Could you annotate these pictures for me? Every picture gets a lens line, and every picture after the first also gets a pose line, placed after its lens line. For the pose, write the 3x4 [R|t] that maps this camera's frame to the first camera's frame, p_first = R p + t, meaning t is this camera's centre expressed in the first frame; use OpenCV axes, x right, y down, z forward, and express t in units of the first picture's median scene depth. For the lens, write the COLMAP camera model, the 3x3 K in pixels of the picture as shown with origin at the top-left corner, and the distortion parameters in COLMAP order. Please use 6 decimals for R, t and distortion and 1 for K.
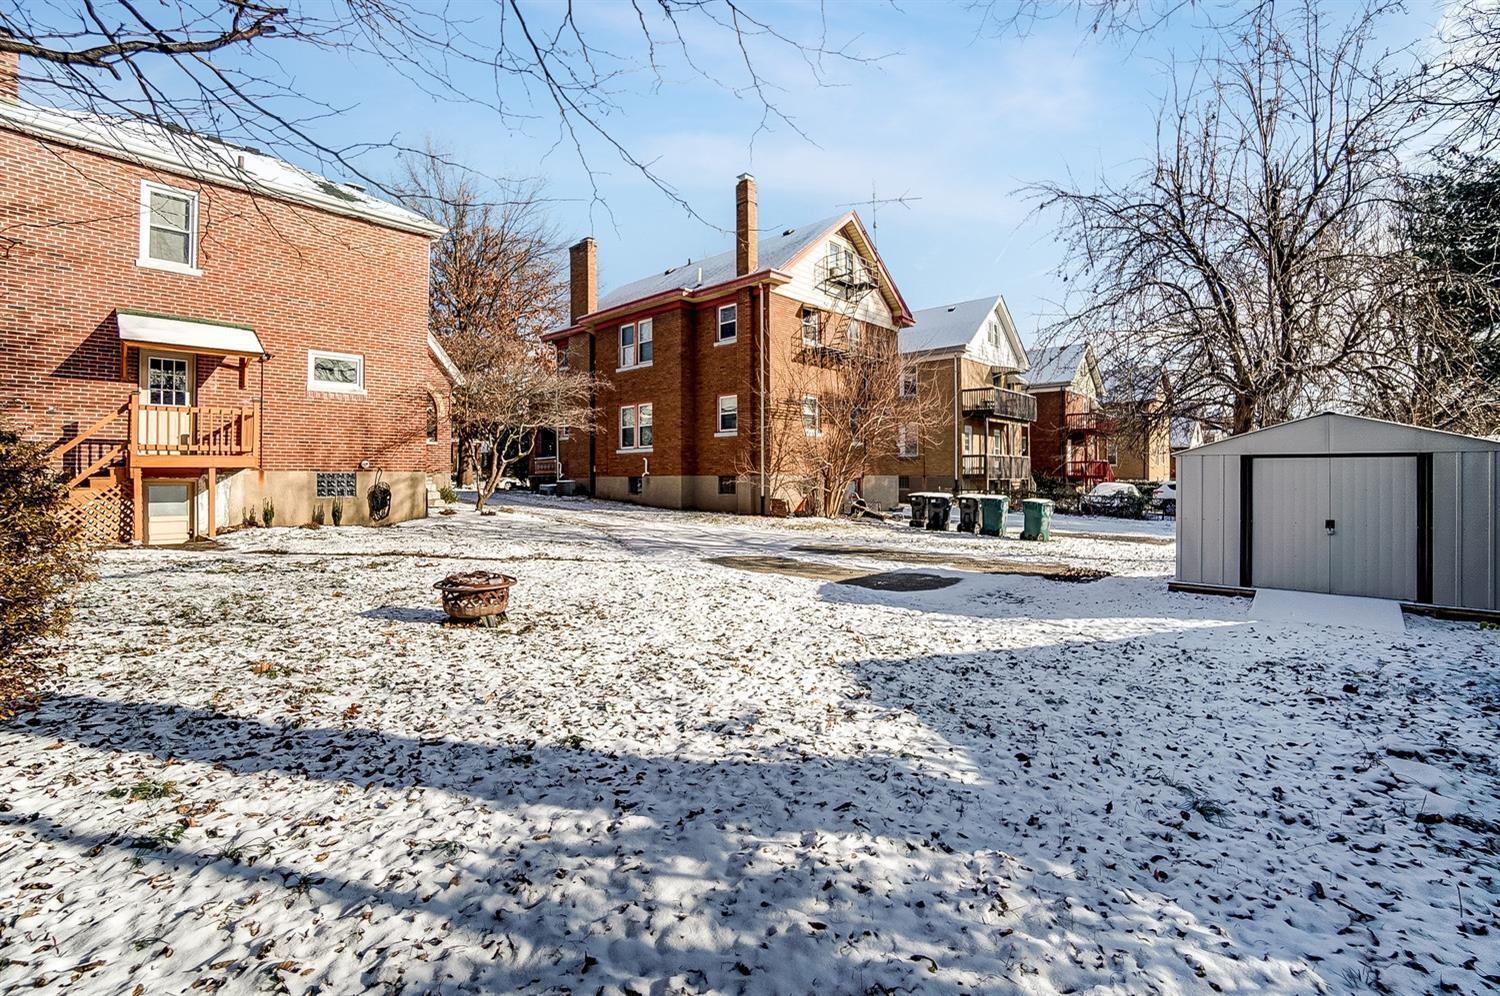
lens RADIAL K [[661.0, 0, 750.2], [0, 661.0, 487.8], [0, 0, 1]] dist [-0.031933, 0.000820]
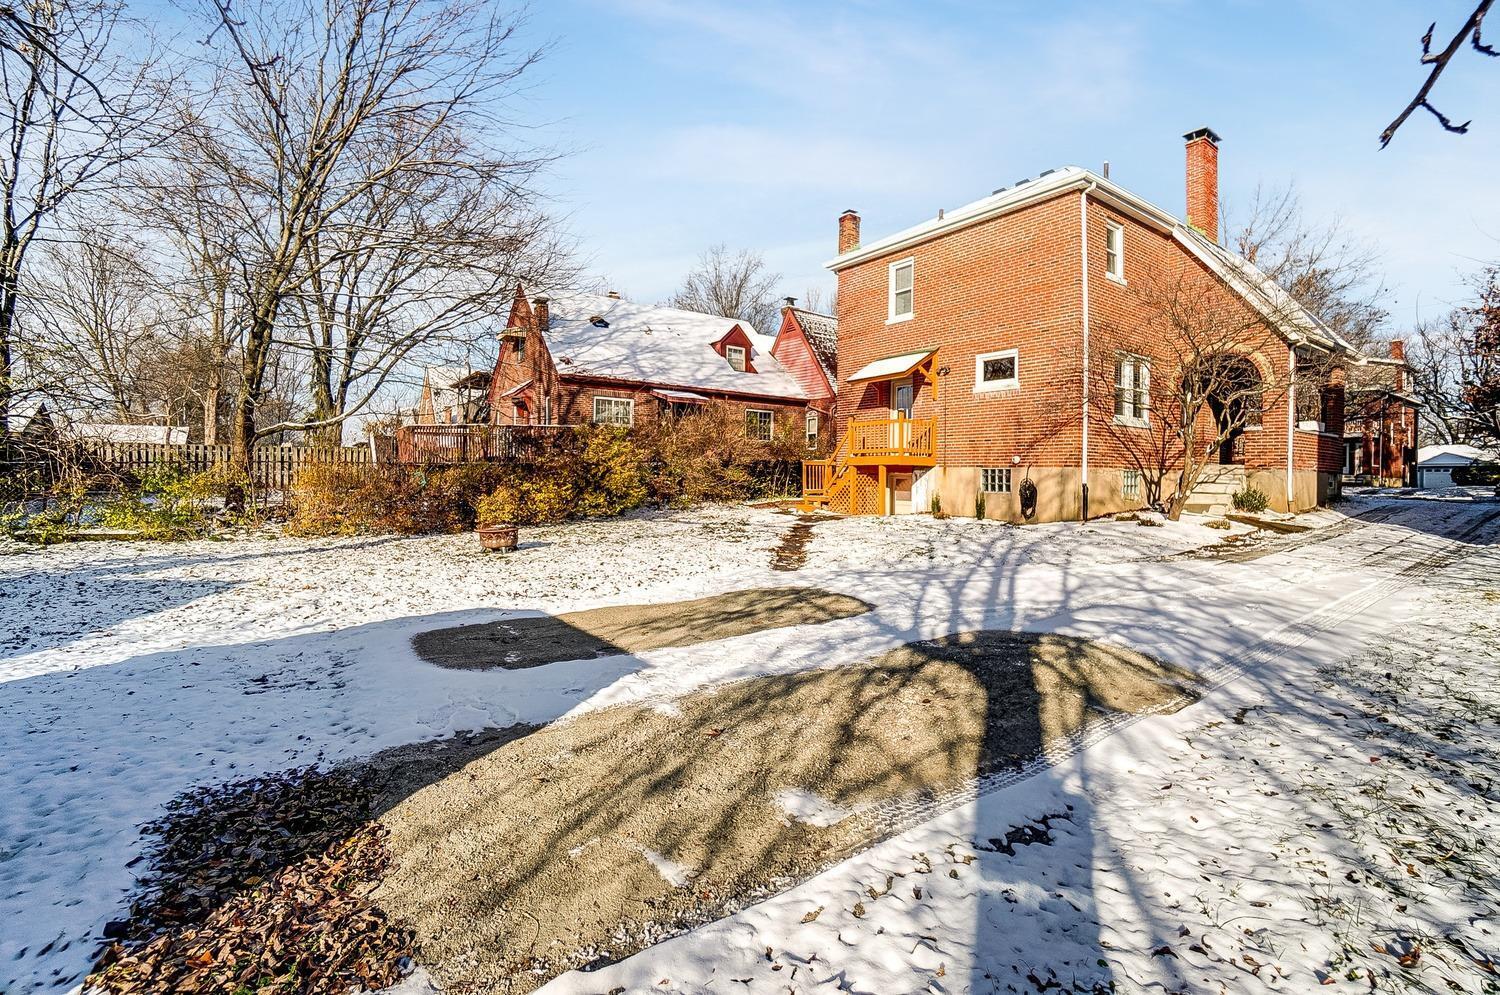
lens RADIAL K [[661.0, 0, 750.3], [0, 661.0, 487.2], [0, 0, 1]] dist [-0.031933, 0.000820]
pose [[-0.173382, 0.020538, -0.984640, 0.451229], [-0.018268, 0.999543, 0.024066, -0.011060], [0.984685, 0.022160, -0.172928, 0.784595]]
